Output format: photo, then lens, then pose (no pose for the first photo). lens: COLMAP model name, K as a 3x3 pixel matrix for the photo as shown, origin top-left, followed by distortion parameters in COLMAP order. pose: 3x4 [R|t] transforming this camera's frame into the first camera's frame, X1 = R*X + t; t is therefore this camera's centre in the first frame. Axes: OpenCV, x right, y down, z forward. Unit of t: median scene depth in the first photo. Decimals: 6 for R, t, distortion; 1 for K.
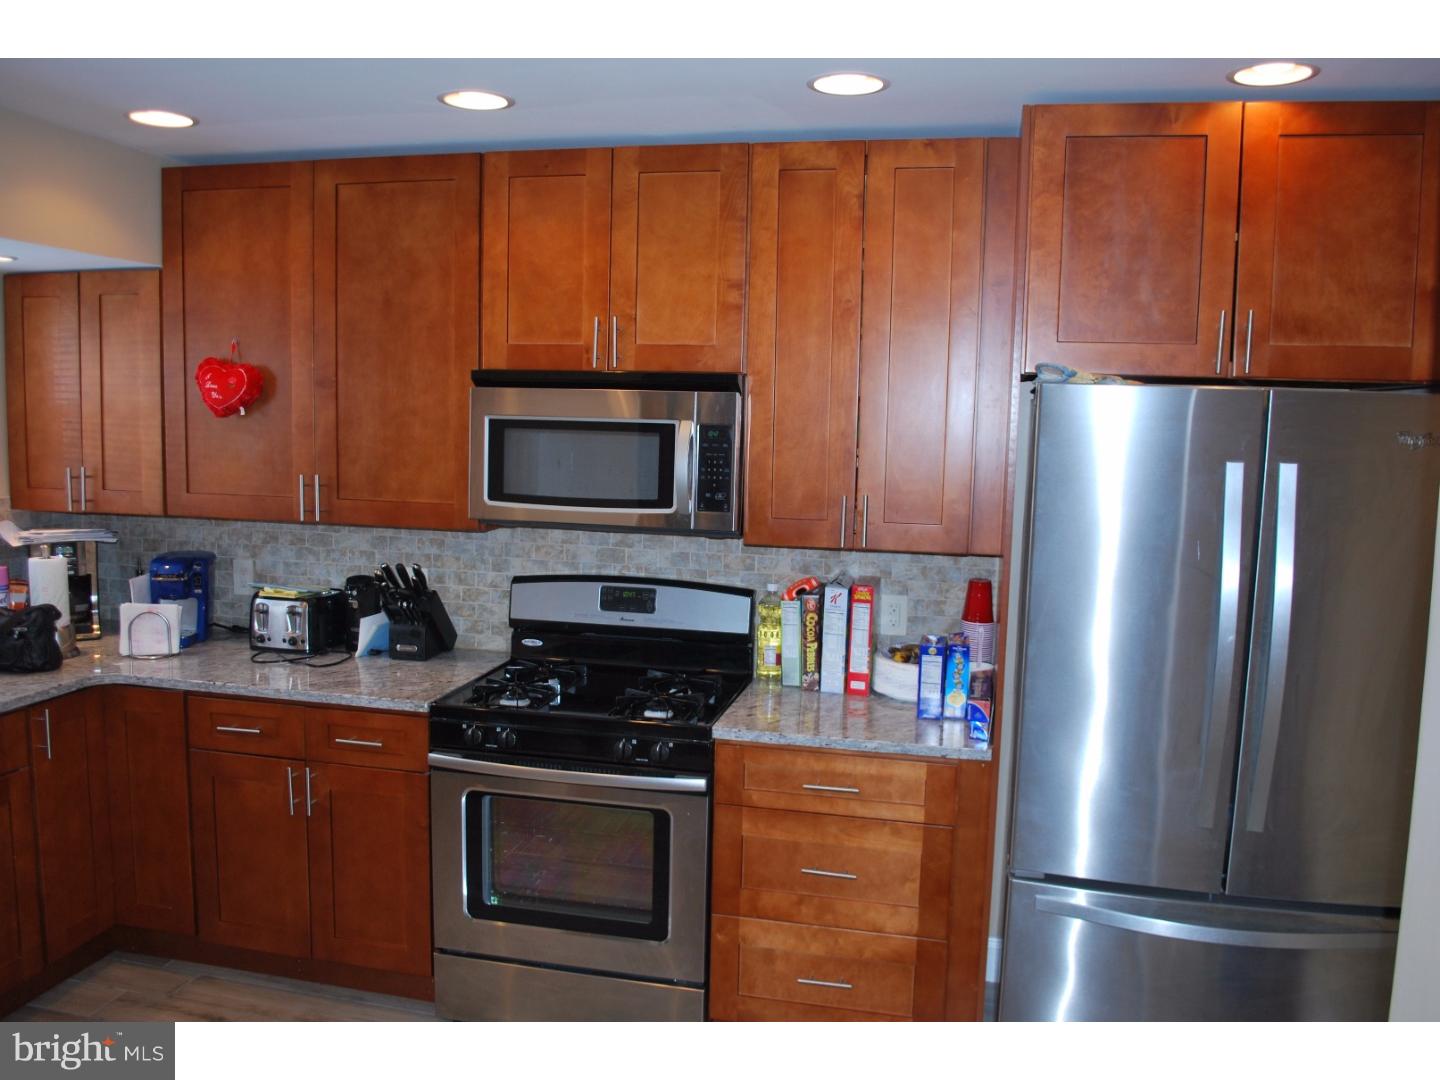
lens RADIAL K [[1148.4, 0, 720.0], [0, 1148.4, 540.0], [0, 0, 1]] dist [-0.075920, 0.000176]
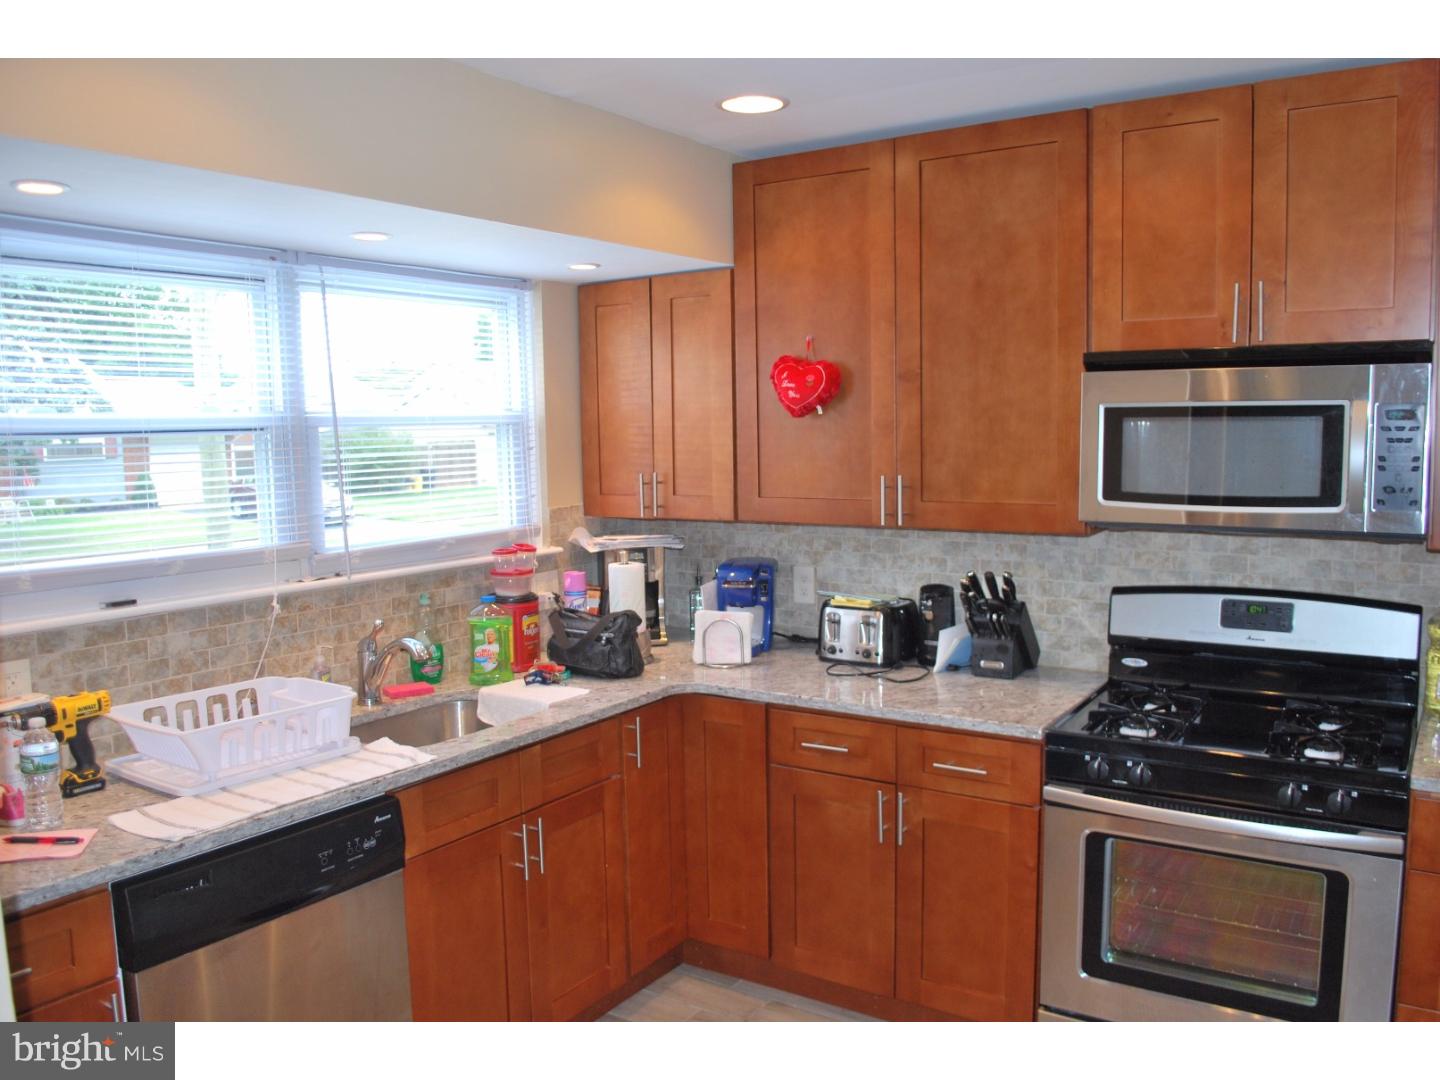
lens RADIAL K [[1148.4, 0, 720.0], [0, 1148.4, 540.0], [0, 0, 1]] dist [-0.075920, 0.000176]
pose [[0.930624, -0.002131, -0.365971, -0.147153], [-0.000729, 0.999970, -0.007678, 0.002618], [0.365976, 0.007412, 0.930595, 0.074255]]
